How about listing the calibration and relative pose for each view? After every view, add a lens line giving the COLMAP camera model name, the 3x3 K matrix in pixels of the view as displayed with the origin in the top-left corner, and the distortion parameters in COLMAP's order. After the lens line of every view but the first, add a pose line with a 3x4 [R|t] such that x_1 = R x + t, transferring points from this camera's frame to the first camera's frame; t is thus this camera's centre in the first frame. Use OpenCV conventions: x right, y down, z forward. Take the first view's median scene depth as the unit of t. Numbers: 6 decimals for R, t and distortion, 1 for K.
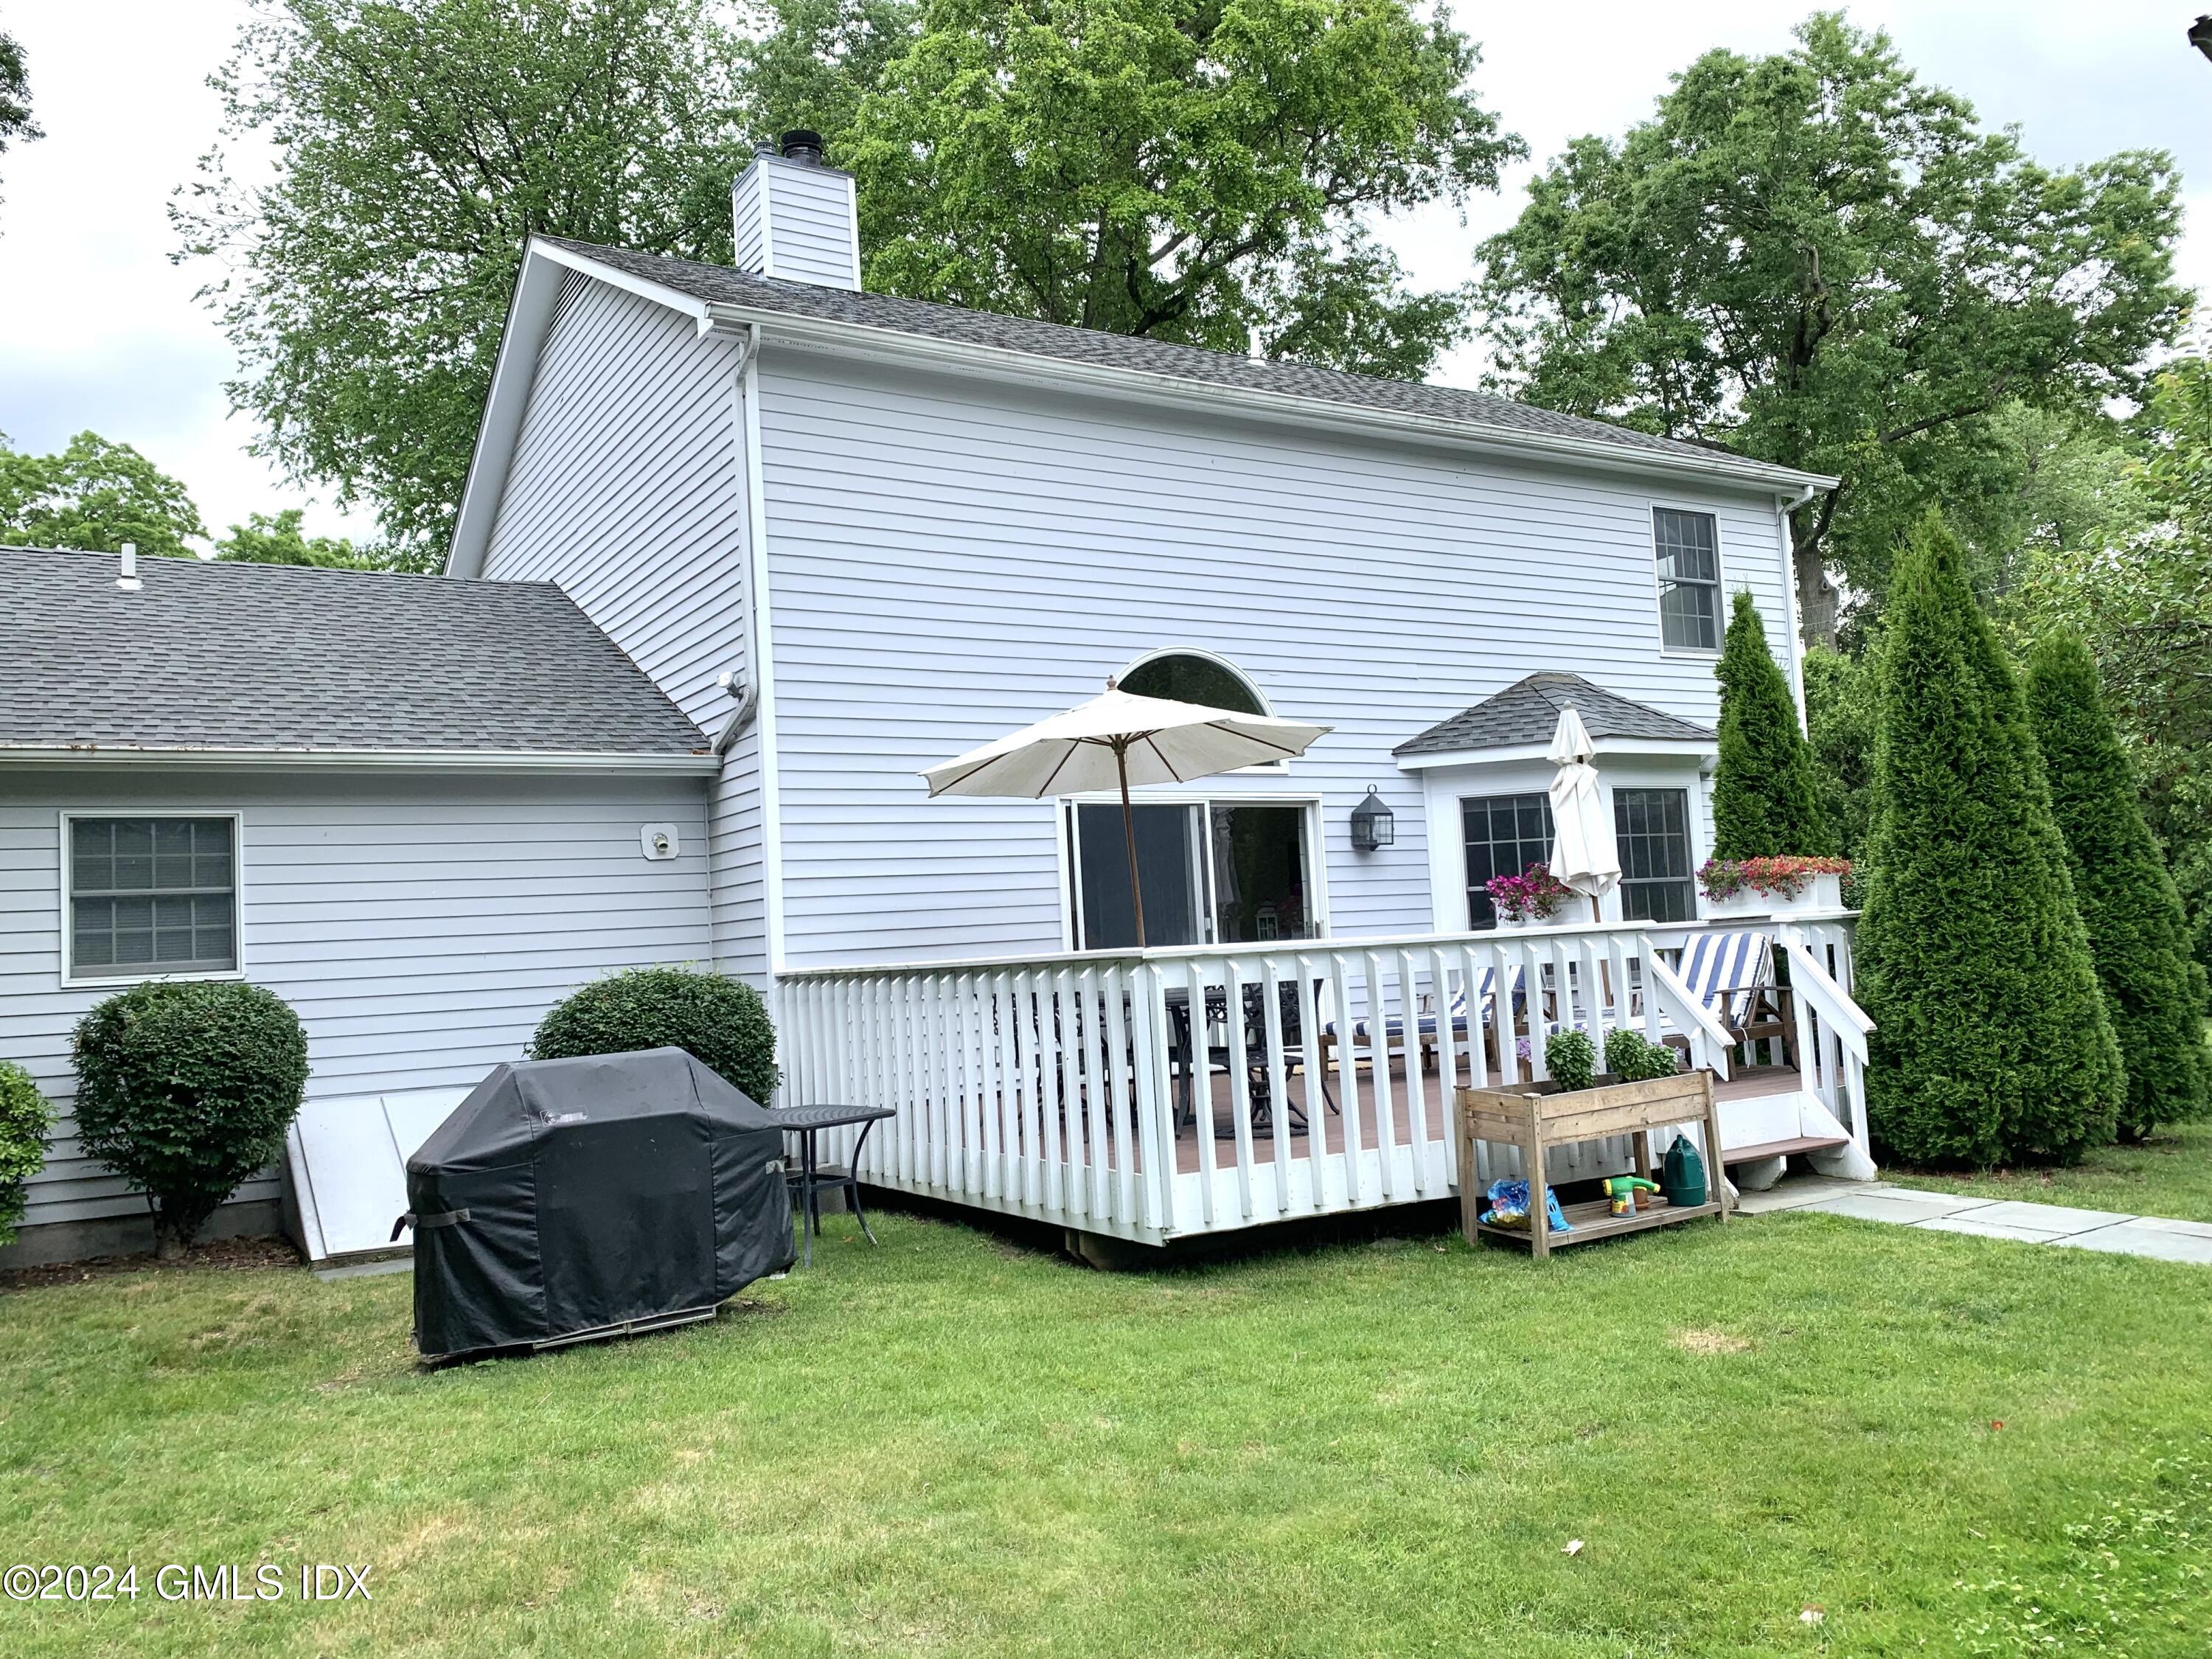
lens RADIAL K [[1703.7, 0, 1086.0], [0, 1703.7, 814.4], [0, 0, 1]] dist [0.032447, -0.036960]
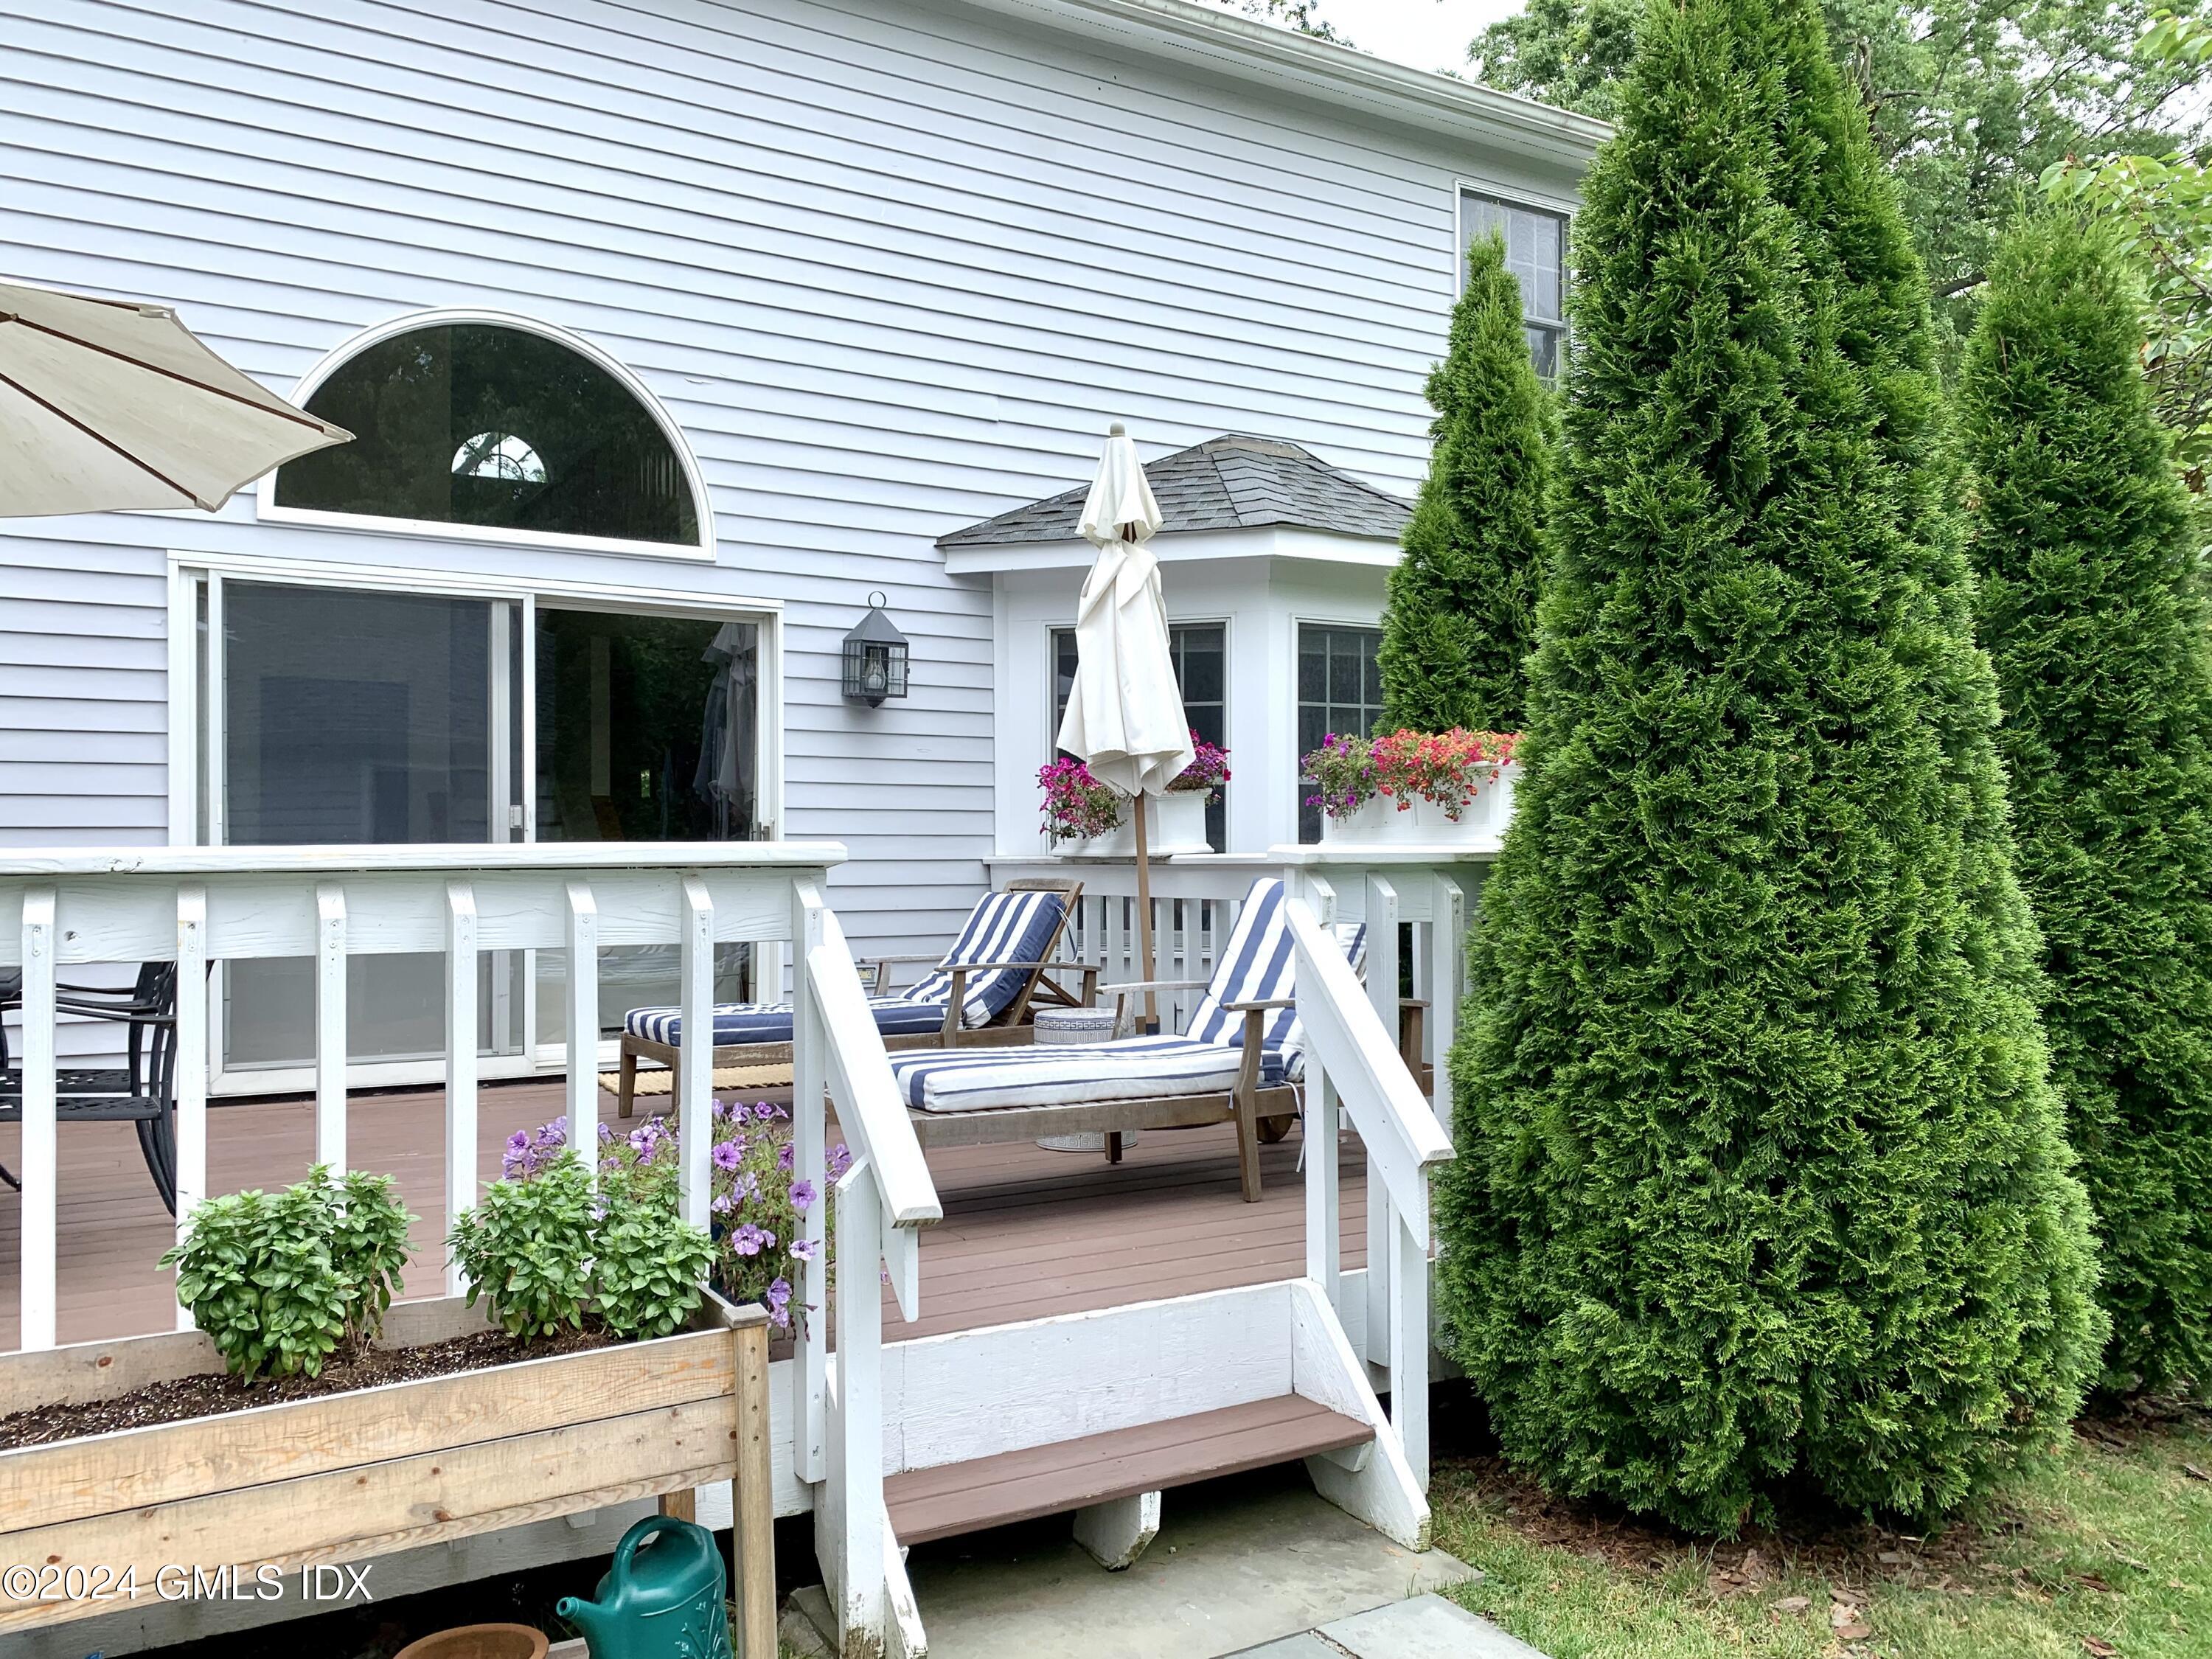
lens RADIAL K [[1703.7, 0, 1110.4], [0, 1703.7, 848.2], [0, 0, 1]] dist [0.032447, -0.036960]
pose [[0.998644, 0.051009, -0.010371, 0.383829], [-0.050087, 0.995905, 0.075269, 0.031950], [0.014168, -0.074647, 0.997109, 0.623757]]
